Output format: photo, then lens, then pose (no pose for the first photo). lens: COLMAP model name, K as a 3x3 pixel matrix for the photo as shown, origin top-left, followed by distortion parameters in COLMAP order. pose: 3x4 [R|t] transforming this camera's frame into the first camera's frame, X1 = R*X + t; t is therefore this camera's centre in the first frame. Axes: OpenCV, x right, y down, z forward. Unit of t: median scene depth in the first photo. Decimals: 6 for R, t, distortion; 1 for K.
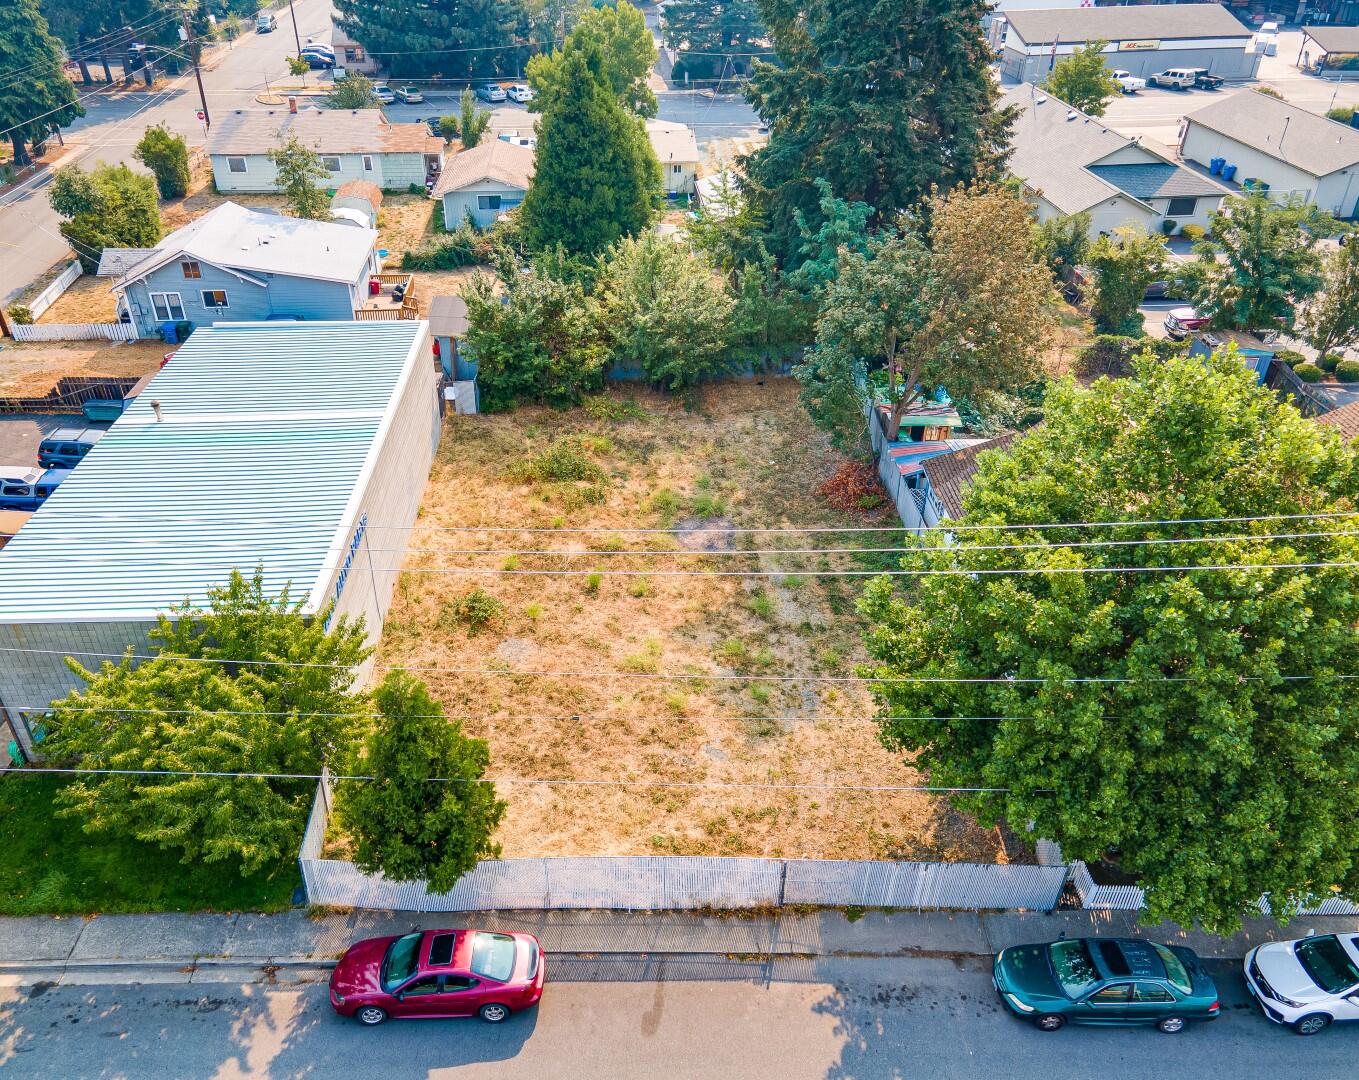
lens RADIAL K [[1055.1, 0, 630.2], [0, 1055.1, 537.1], [0, 0, 1]] dist [0.031324, 0.028495]
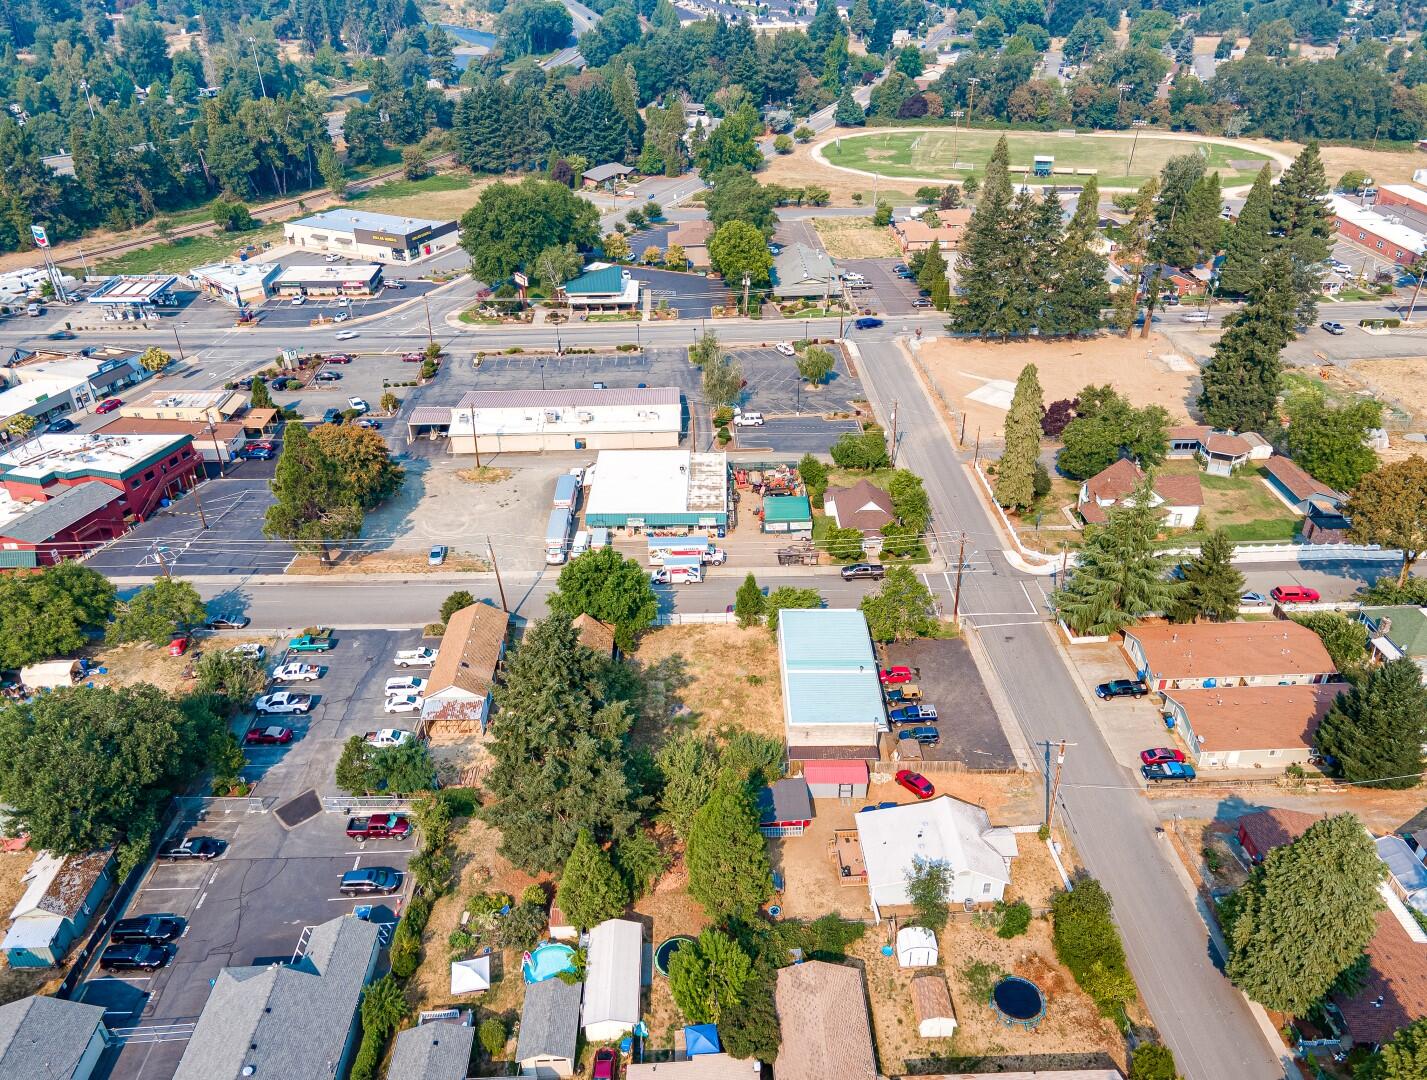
lens RADIAL K [[1095.5, 0, 732.6], [0, 1095.5, 561.2], [0, 0, 1]] dist [0.040290, 0.019377]
pose [[-0.999923, 0.011204, 0.005273, -0.103222], [0.009562, 0.427987, 0.903734, -3.321875], [0.007869, 0.903716, -0.428061, 2.211397]]
